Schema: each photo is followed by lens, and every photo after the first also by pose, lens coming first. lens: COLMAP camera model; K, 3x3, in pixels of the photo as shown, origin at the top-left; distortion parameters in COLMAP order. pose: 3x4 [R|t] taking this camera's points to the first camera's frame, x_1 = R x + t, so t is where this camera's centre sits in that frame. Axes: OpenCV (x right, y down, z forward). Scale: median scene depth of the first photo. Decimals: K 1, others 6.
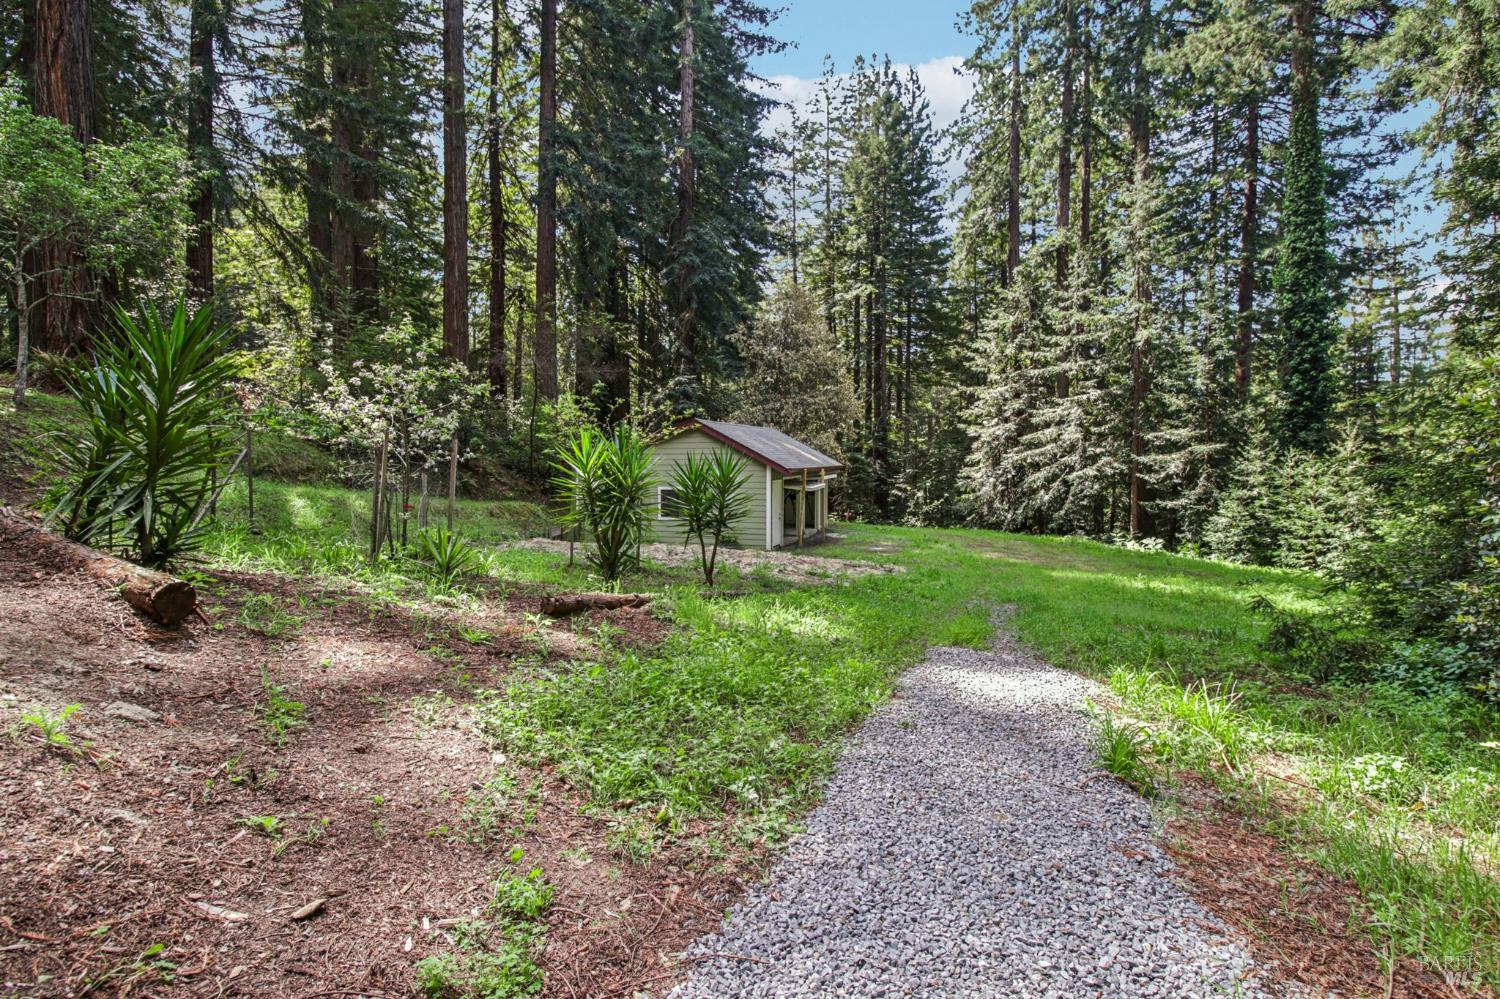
lens RADIAL K [[824.1, 0, 744.3], [0, 824.1, 494.0], [0, 0, 1]] dist [-0.003958, -0.002299]
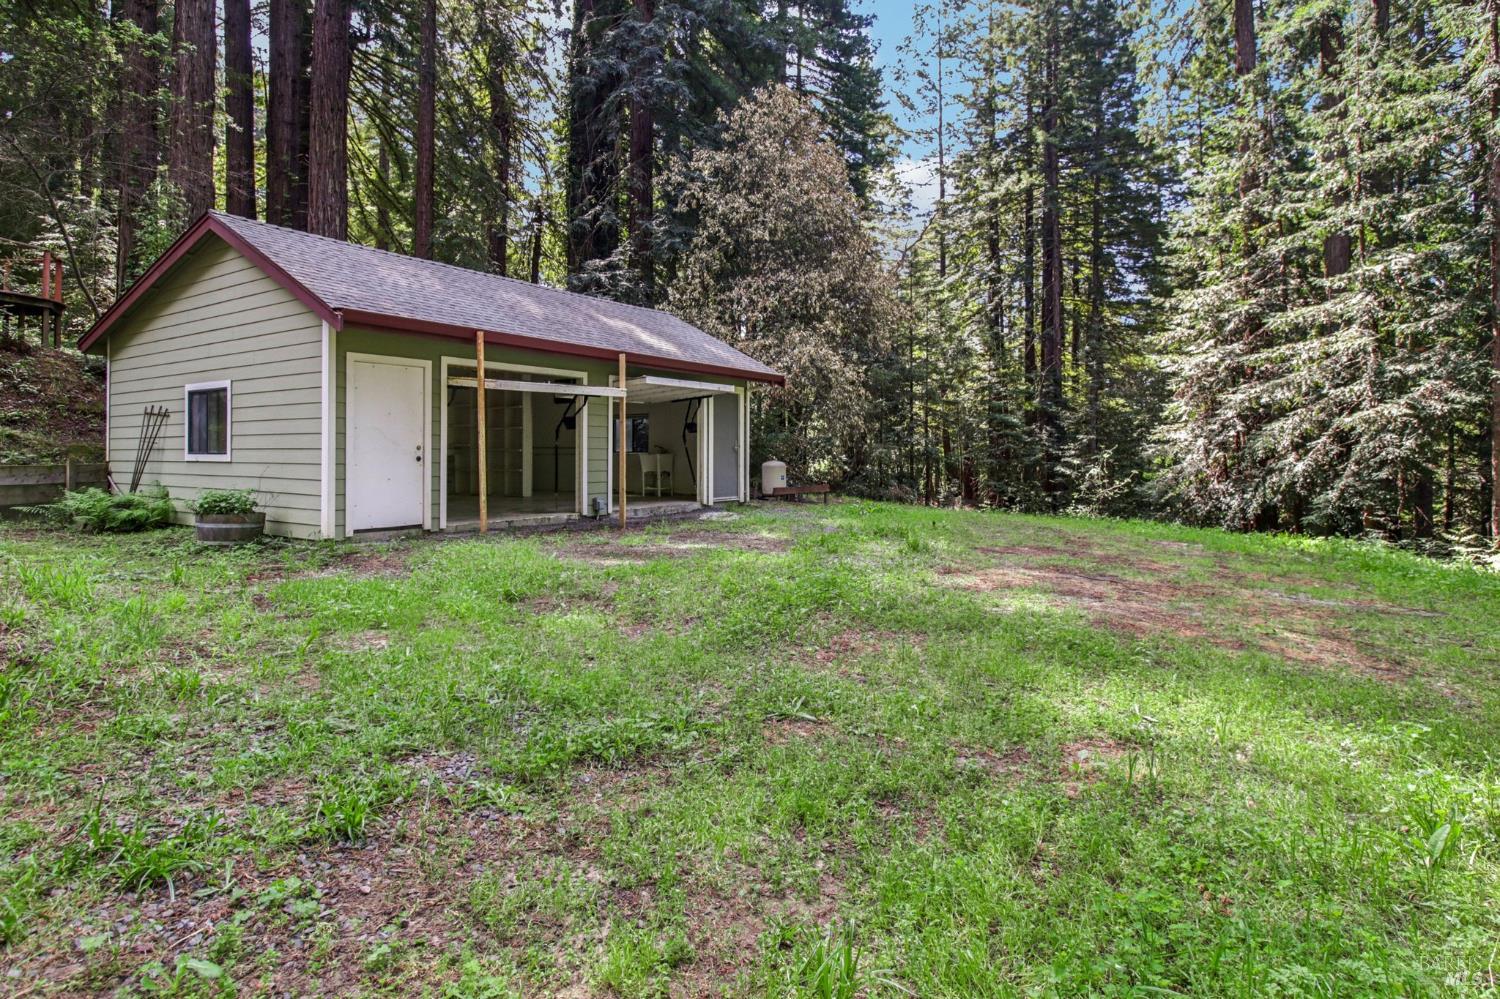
lens RADIAL K [[824.1, 0, 758.9], [0, 824.1, 469.8], [0, 0, 1]] dist [-0.003958, -0.002299]
pose [[0.964107, -0.004267, -0.265478, 0.164463], [-0.001921, 0.999733, -0.023045, 0.018625], [0.265506, 0.022728, 0.963841, 0.380168]]
